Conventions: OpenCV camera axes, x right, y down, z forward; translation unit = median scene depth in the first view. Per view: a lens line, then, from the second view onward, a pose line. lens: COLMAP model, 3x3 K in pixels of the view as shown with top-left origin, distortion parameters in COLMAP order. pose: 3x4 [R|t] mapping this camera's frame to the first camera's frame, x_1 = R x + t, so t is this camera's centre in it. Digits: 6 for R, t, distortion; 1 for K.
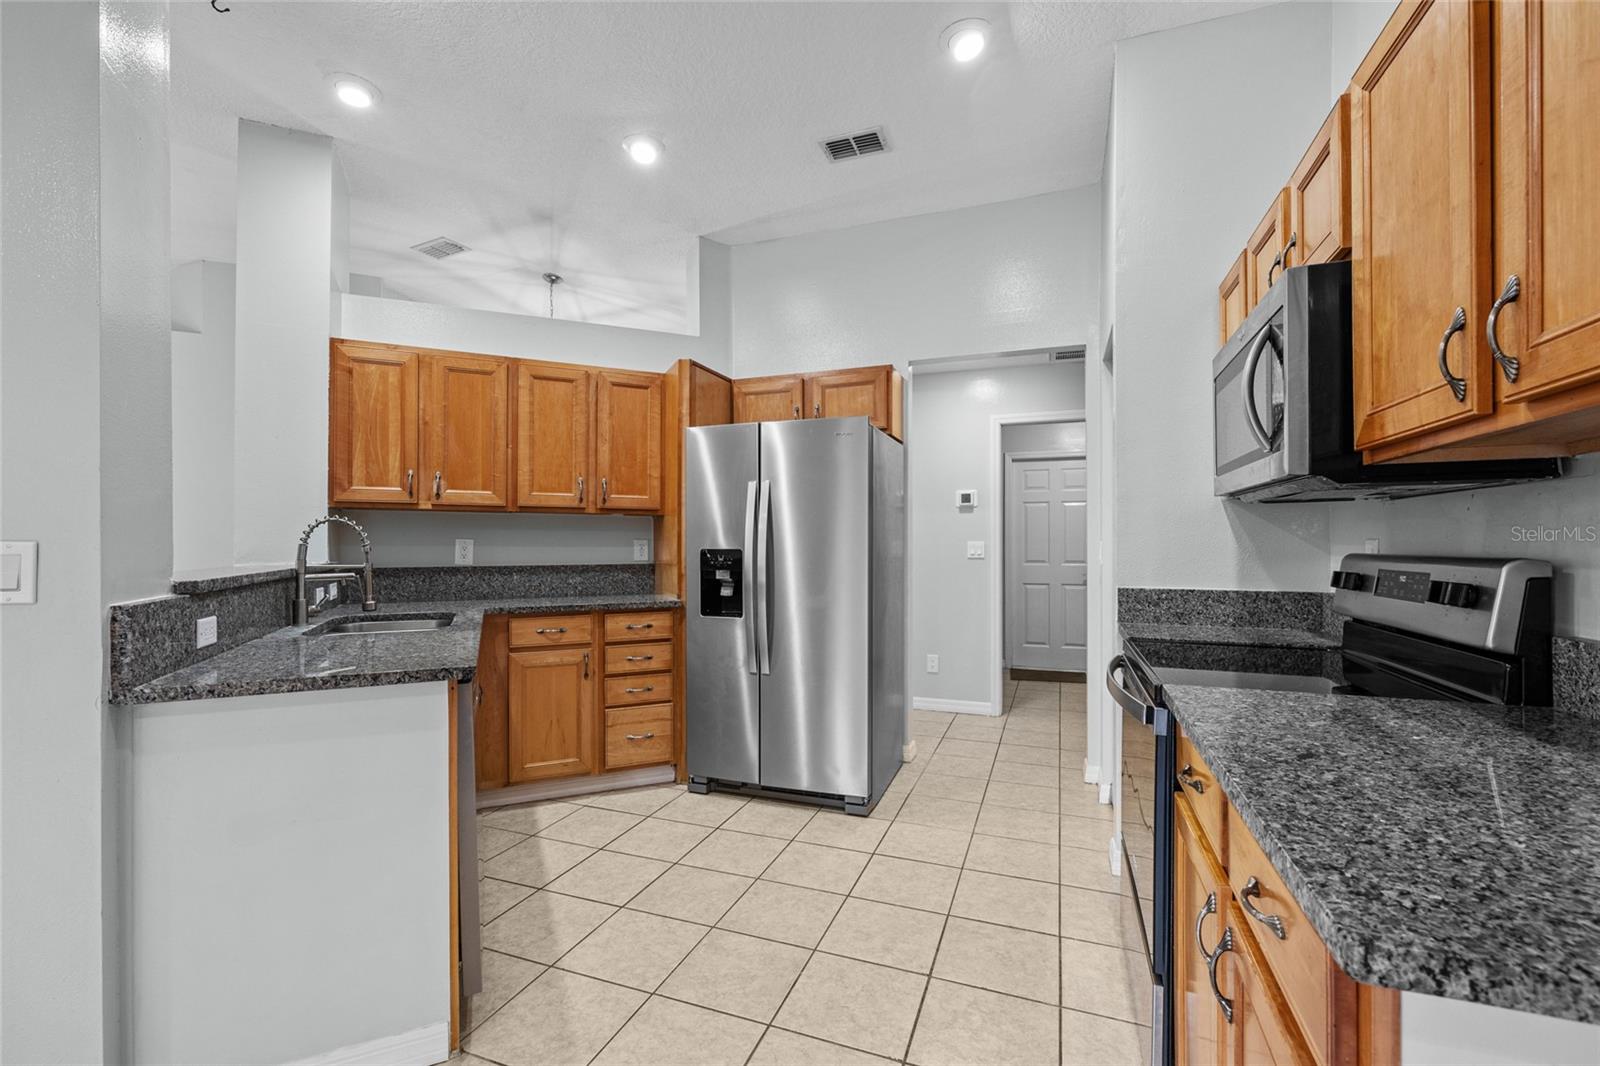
lens RADIAL K [[670.5, 0, 800.0], [0, 670.5, 533.0], [0, 0, 1]] dist [-0.000895, 0.000084]
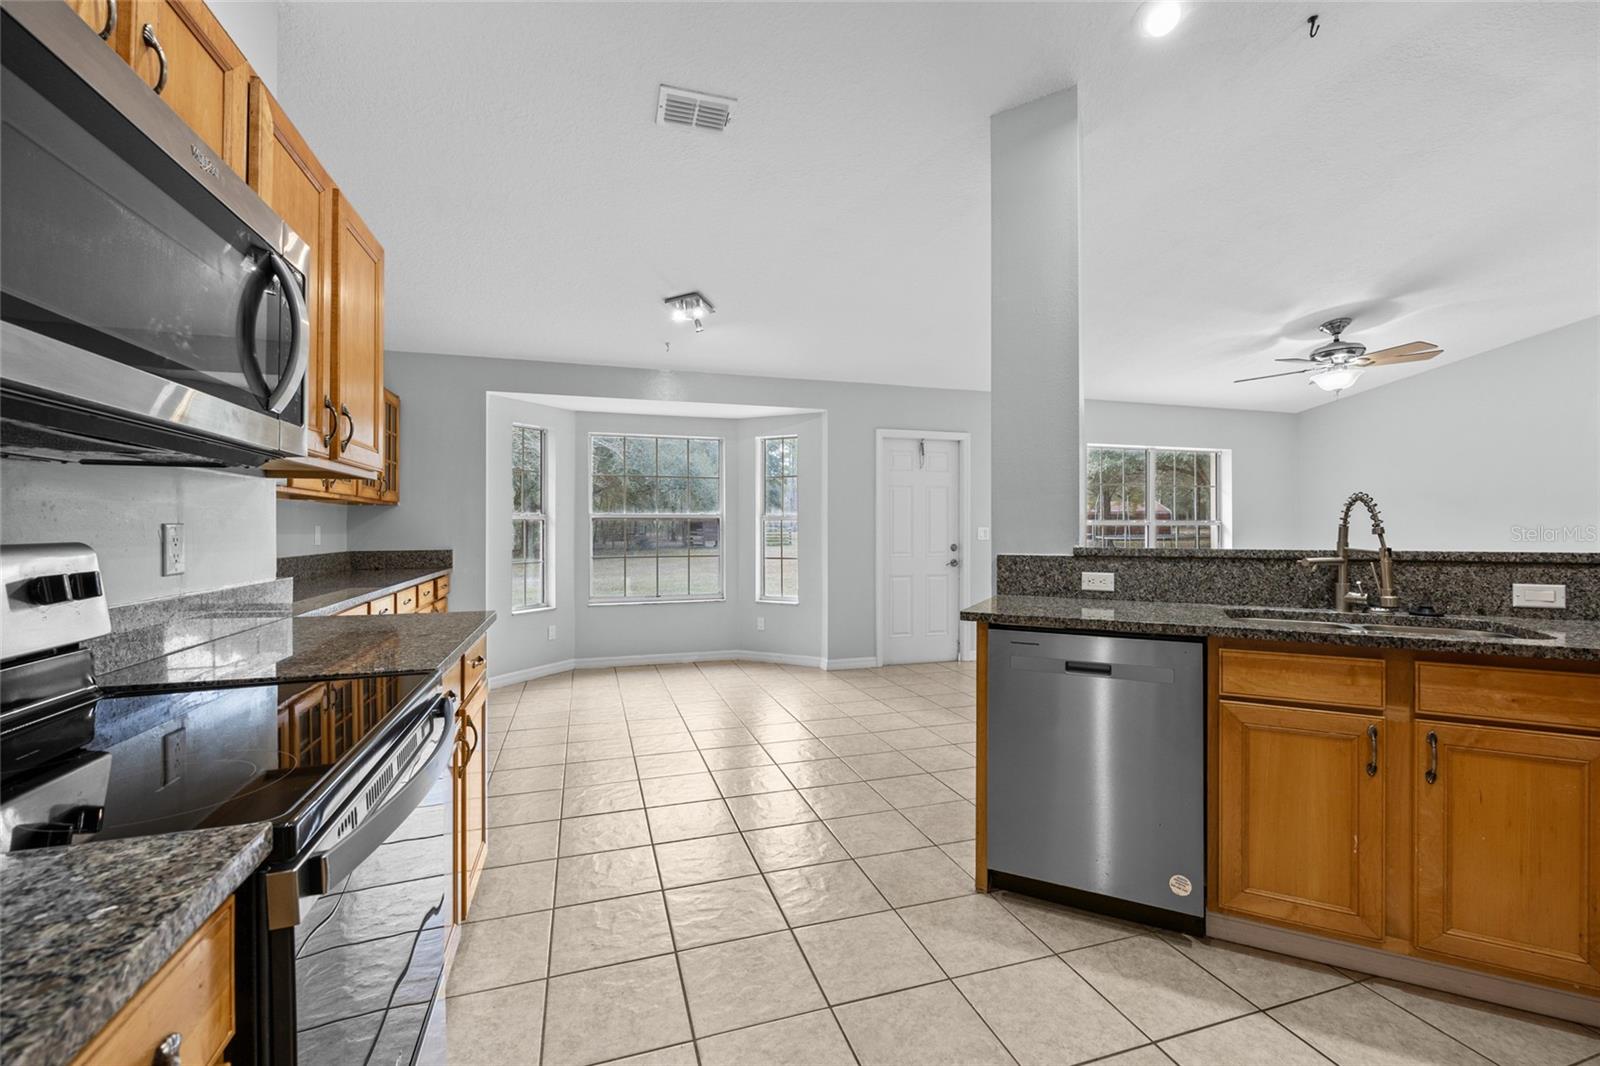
lens RADIAL K [[661.9, 0, 794.6], [0, 661.9, 523.7], [0, 0, 1]] dist [0.000795, 0.000220]
pose [[-0.778246, 0.013925, -0.627805, 0.435763], [0.021497, 0.999759, -0.004473, 0.003777], [0.627592, -0.016977, -0.778357, 1.240862]]
